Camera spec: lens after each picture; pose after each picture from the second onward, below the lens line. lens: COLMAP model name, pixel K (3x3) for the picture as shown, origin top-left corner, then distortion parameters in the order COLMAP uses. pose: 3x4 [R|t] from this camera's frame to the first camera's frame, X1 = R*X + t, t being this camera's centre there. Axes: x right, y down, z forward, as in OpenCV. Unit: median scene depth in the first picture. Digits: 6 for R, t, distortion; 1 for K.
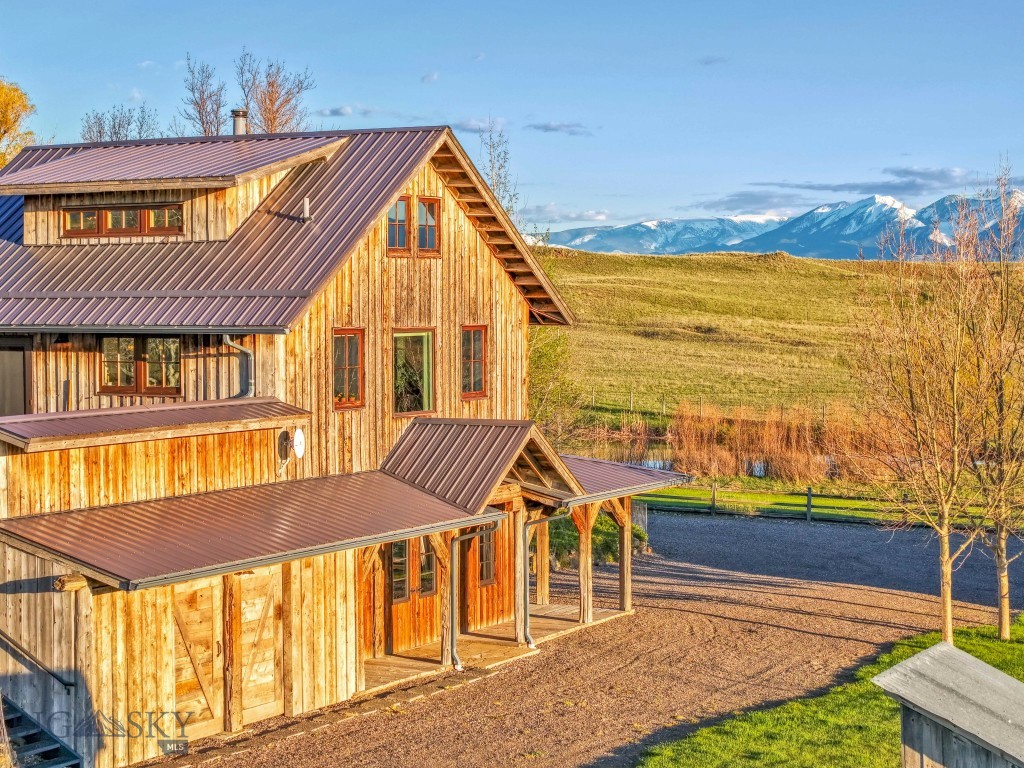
lens RADIAL K [[2130.6, 0, 531.6], [0, 2130.6, 384.2], [0, 0, 1]] dist [-0.119130, 0.055669]
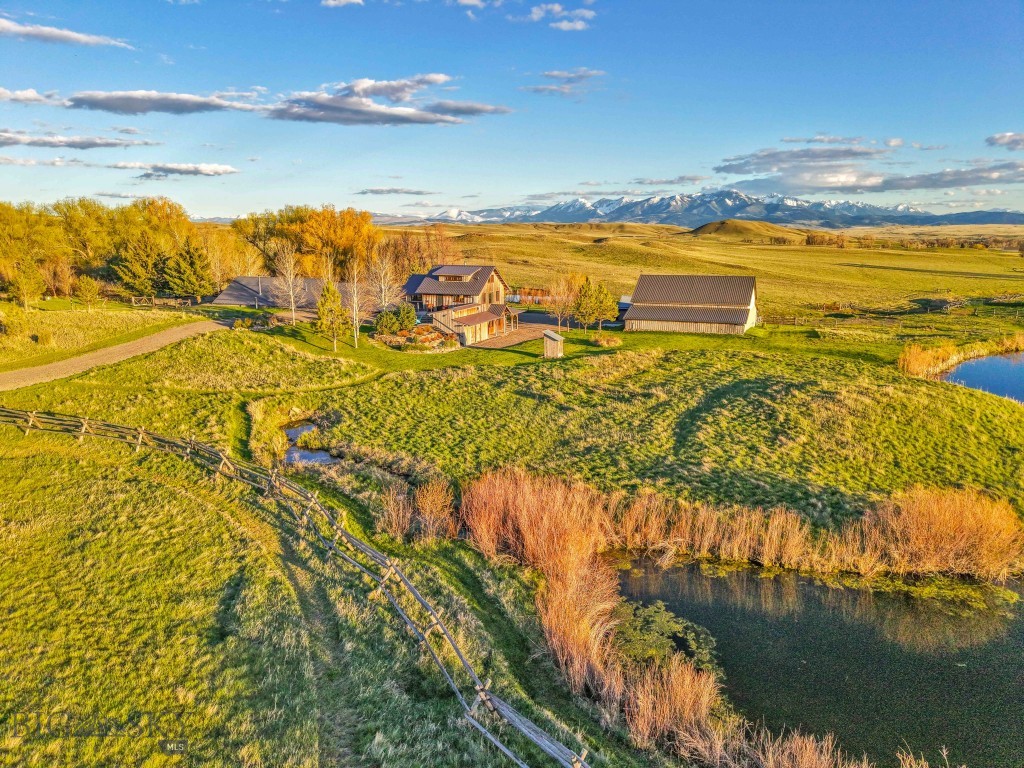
lens RADIAL K [[677.6, 0, 525.9], [0, 677.6, 386.8], [0, 0, 1]] dist [0.053262, -0.045324]
pose [[0.996358, -0.018335, 0.083276, -0.146329], [0.002924, 0.983382, 0.181523, -0.142066], [-0.085221, -0.180618, 0.979854, -1.557335]]
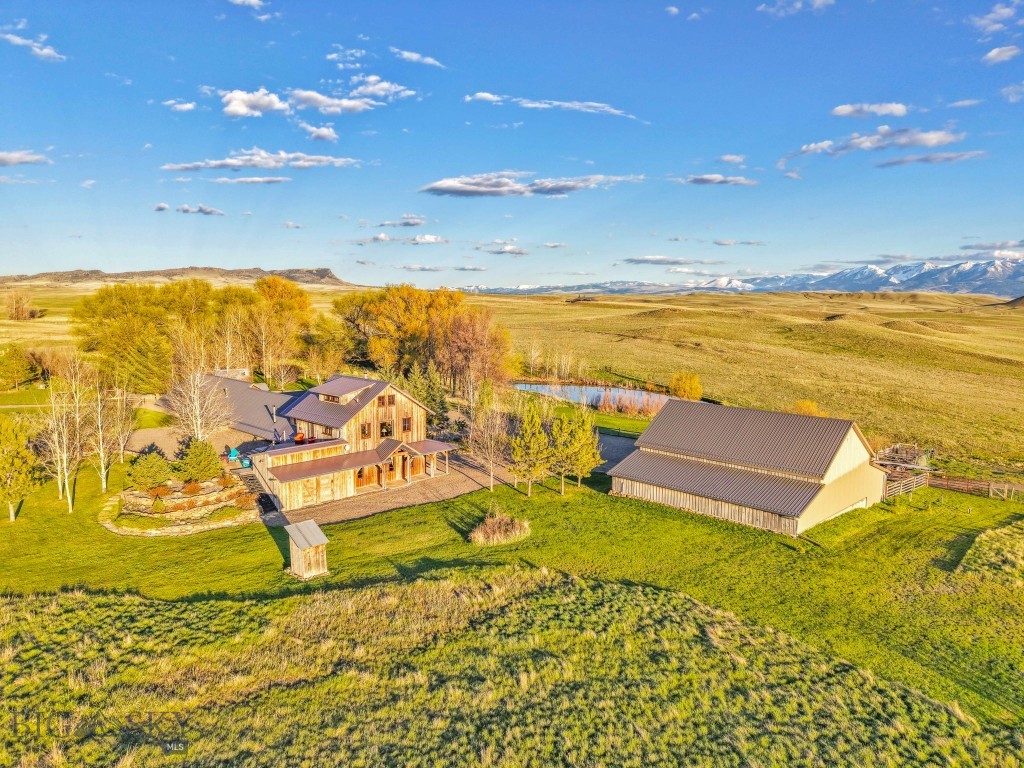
lens RADIAL K [[677.6, 0, 525.9], [0, 677.6, 386.8], [0, 0, 1]] dist [0.053262, -0.045324]
pose [[0.955922, 0.045045, -0.290147, 0.774500], [-0.020150, 0.995896, 0.088228, -0.272758], [0.292930, -0.078493, 0.952907, -0.474433]]
